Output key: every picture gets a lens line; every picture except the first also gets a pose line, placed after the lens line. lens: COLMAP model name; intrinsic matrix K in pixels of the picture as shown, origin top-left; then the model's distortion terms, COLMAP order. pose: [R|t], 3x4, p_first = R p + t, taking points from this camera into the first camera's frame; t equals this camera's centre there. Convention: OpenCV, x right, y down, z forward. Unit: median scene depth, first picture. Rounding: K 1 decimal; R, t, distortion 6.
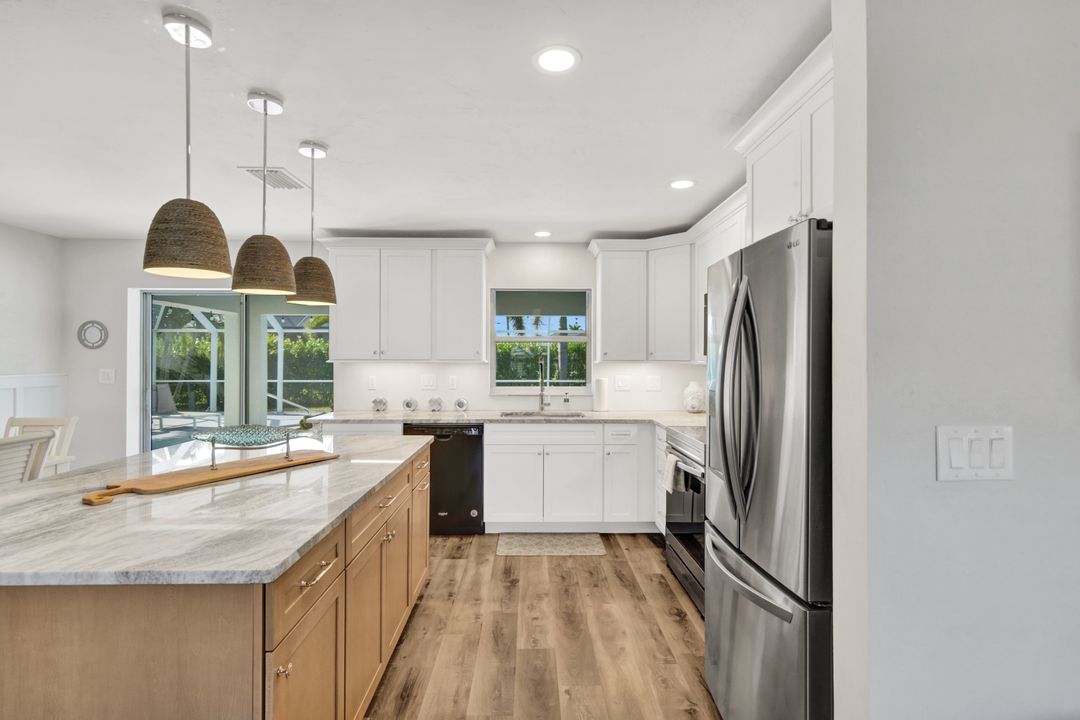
lens RADIAL K [[513.8, 0, 539.2], [0, 513.8, 360.5], [0, 0, 1]] dist [0.003850, -0.004043]
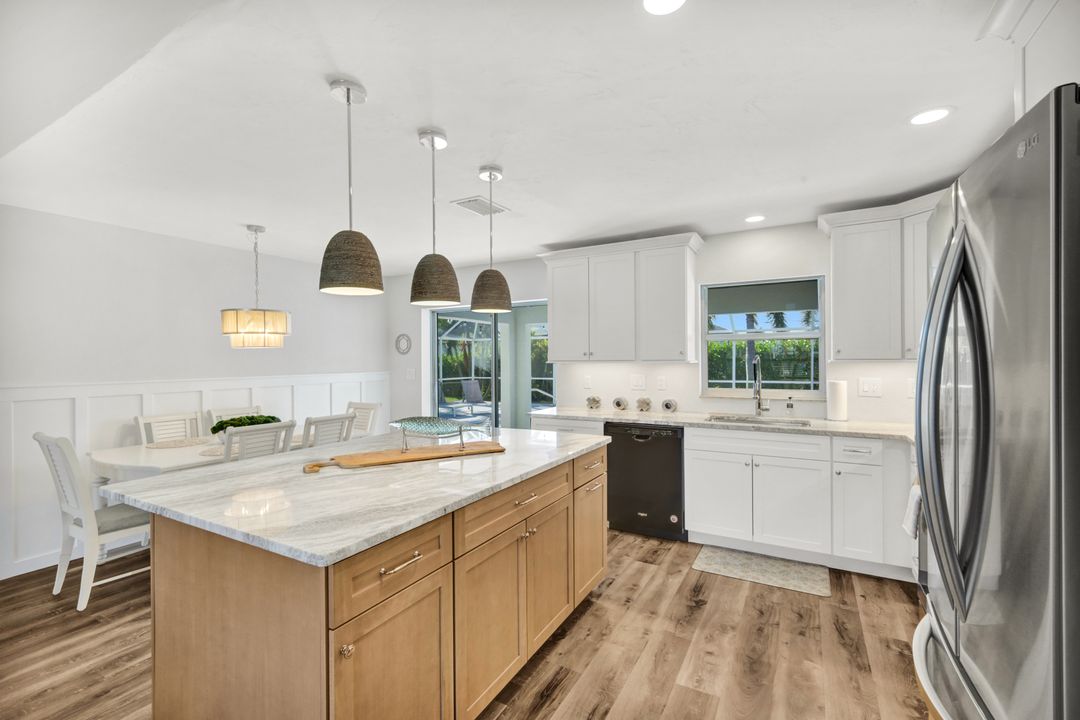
lens RADIAL K [[470.3, 0, 538.0], [0, 470.3, 362.7], [0, 0, 1]] dist [0.002825, 0.000860]
pose [[0.858746, -0.006343, -0.512361, 0.132651], [0.007767, 0.999970, 0.000638, 0.001414], [0.512342, -0.004528, 0.858770, 0.134683]]
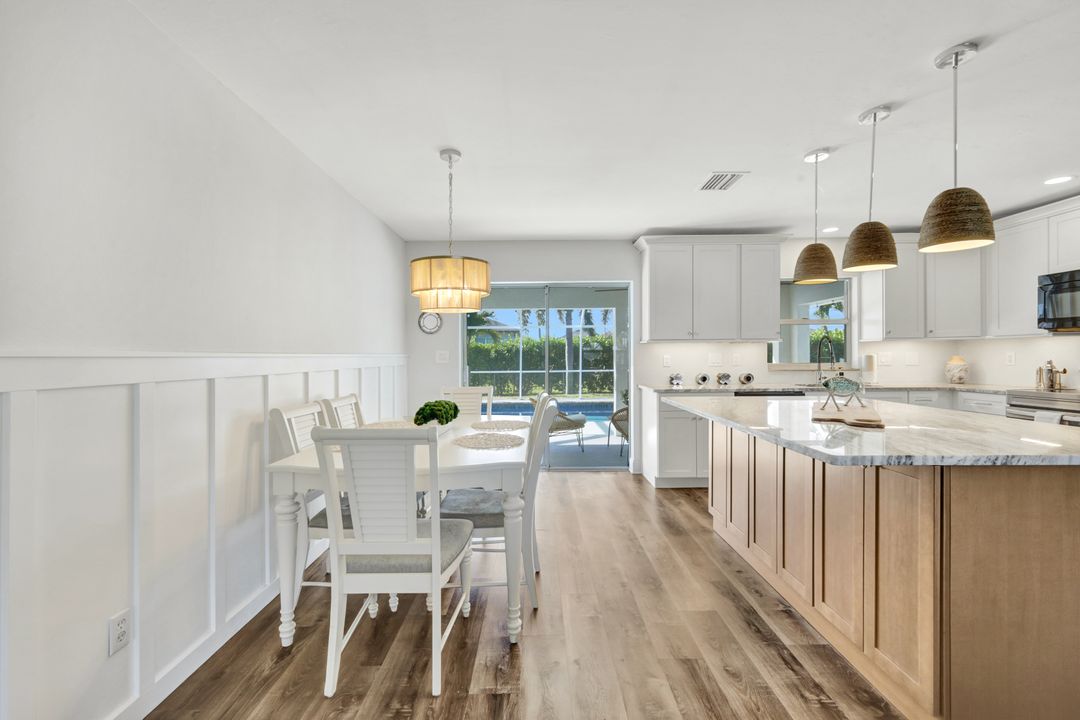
lens RADIAL K [[470.3, 0, 538.4], [0, 470.3, 354.1], [0, 0, 1]] dist [0.002825, 0.000860]
pose [[0.999632, -0.010655, -0.024948, -0.836841], [0.010454, 0.999912, -0.008178, 0.049155], [0.025033, 0.007914, 0.999655, -0.098301]]
